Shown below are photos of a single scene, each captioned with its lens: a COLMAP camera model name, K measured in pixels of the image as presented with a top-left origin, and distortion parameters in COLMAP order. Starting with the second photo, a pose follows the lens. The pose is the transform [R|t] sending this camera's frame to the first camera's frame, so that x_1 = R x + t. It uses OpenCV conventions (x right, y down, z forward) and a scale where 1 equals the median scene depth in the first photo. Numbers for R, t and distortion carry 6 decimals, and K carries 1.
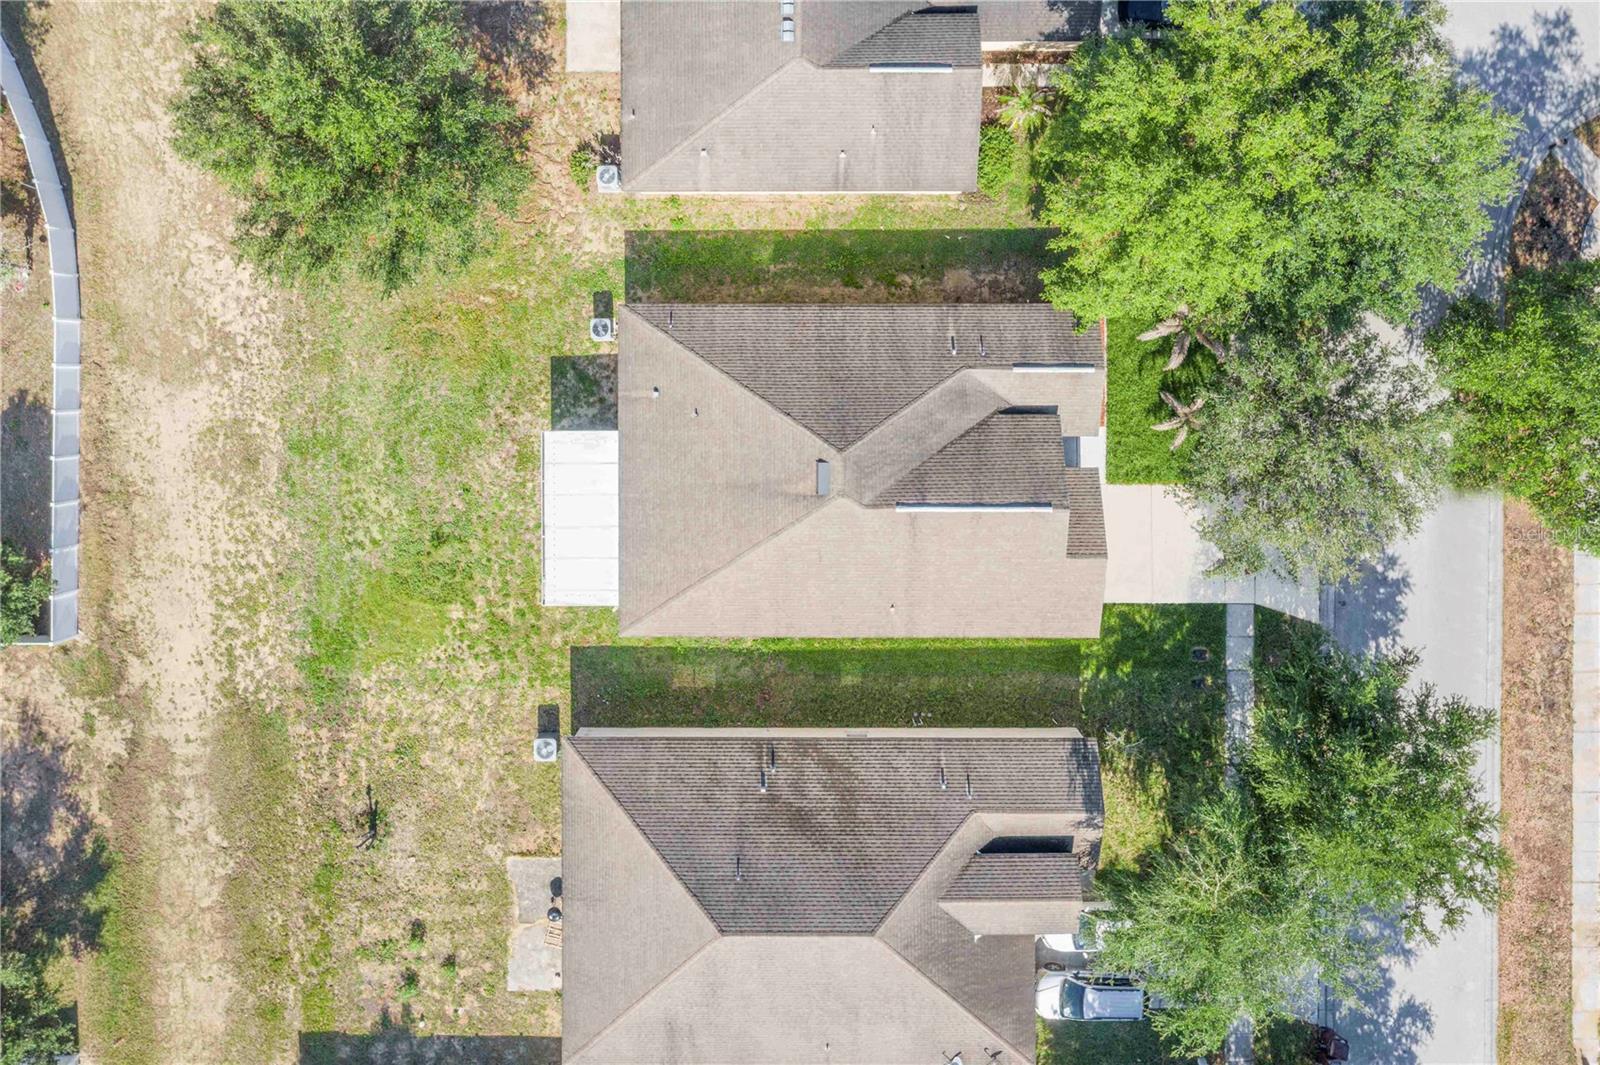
lens RADIAL K [[1269.0, 0, 800.0], [0, 1269.0, 532.5], [0, 0, 1]] dist [0.005783, -0.000102]
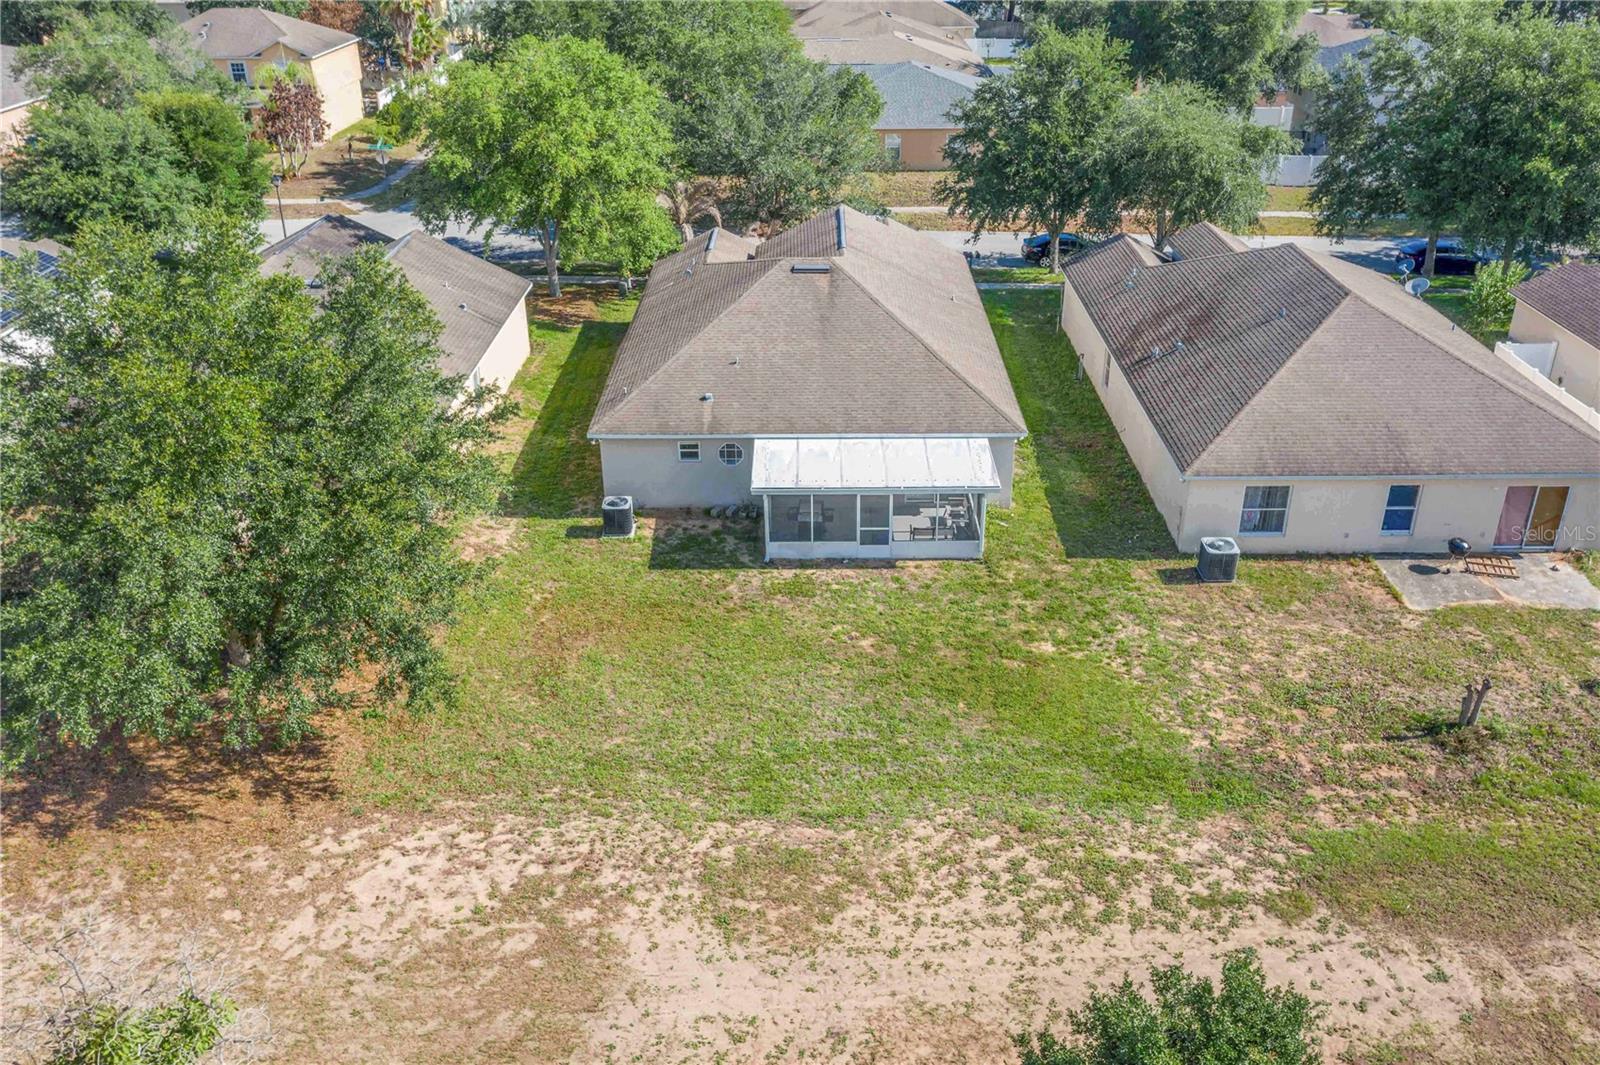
lens RADIAL K [[1269.0, 0, 800.0], [0, 1269.0, 532.5], [0, 0, 1]] dist [0.005783, -0.000102]
pose [[0.014388, -0.462032, 0.886746, -0.795998], [0.999880, 0.001537, -0.015423, -0.045813], [0.005763, 0.886862, 0.461999, 0.668620]]
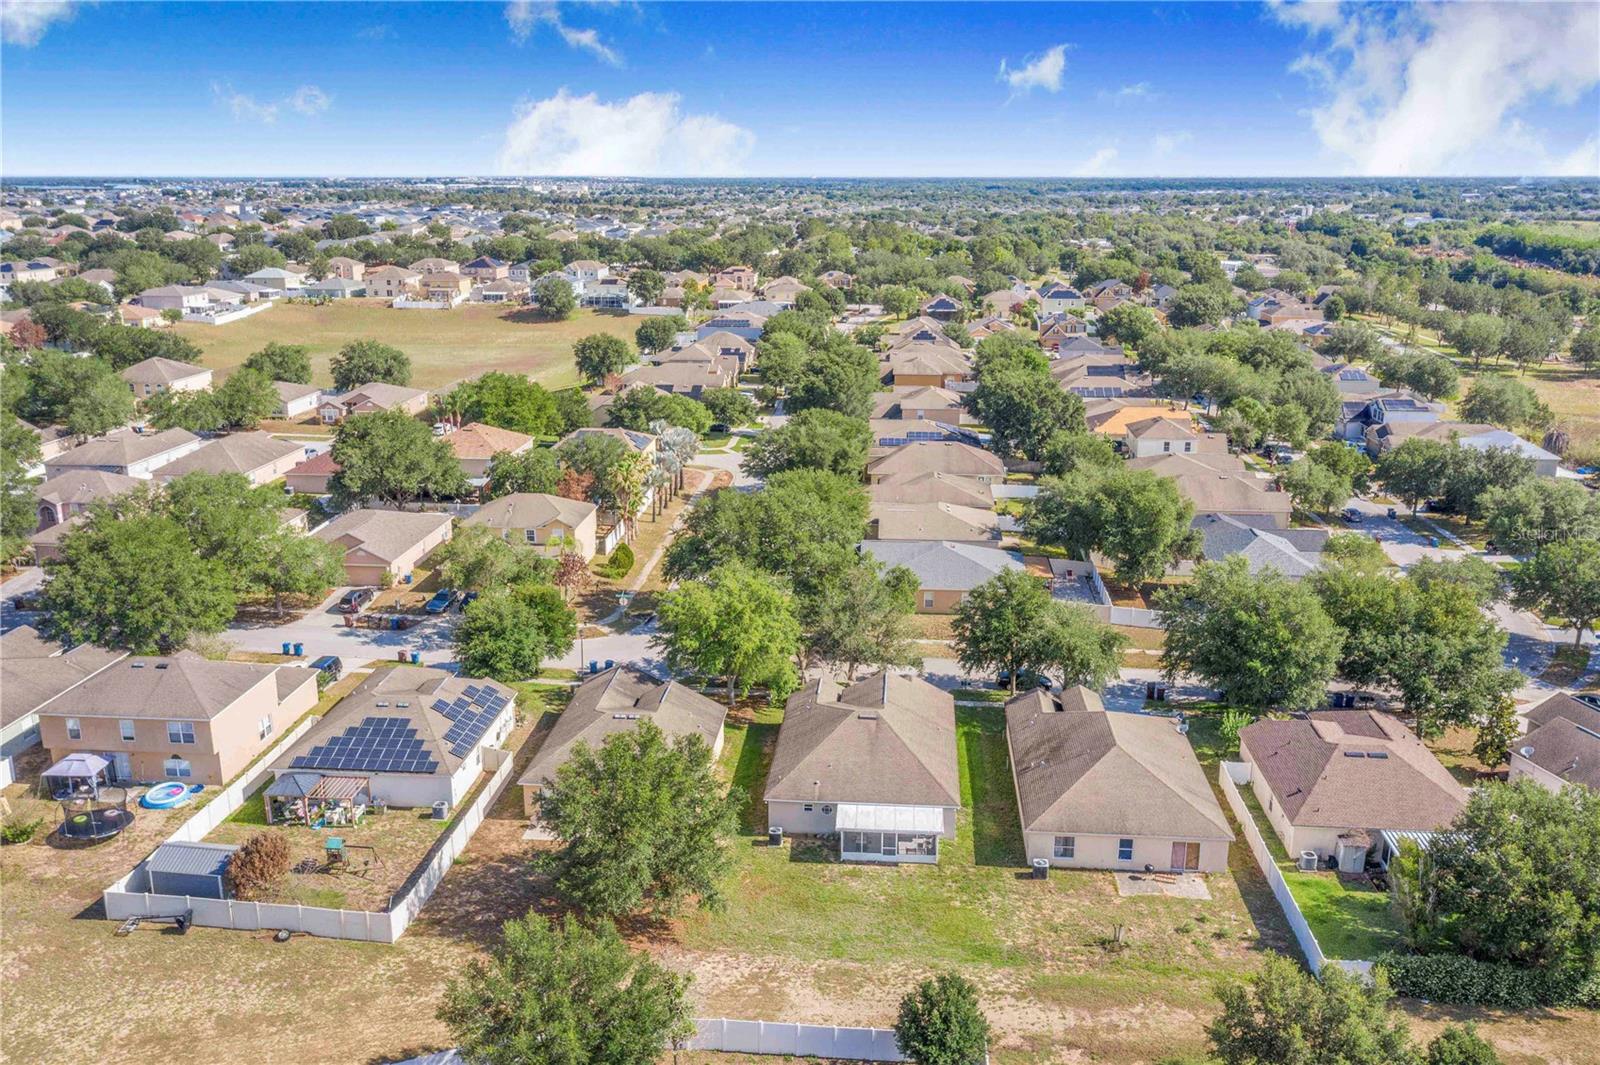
lens RADIAL K [[1269.0, 0, 800.0], [0, 1269.0, 532.5], [0, 0, 1]] dist [0.005783, -0.000102]
pose [[0.087860, -0.251527, 0.963854, -1.603810], [0.996124, 0.026163, -0.083974, -0.004460], [-0.004096, 0.967496, 0.252851, 0.213694]]
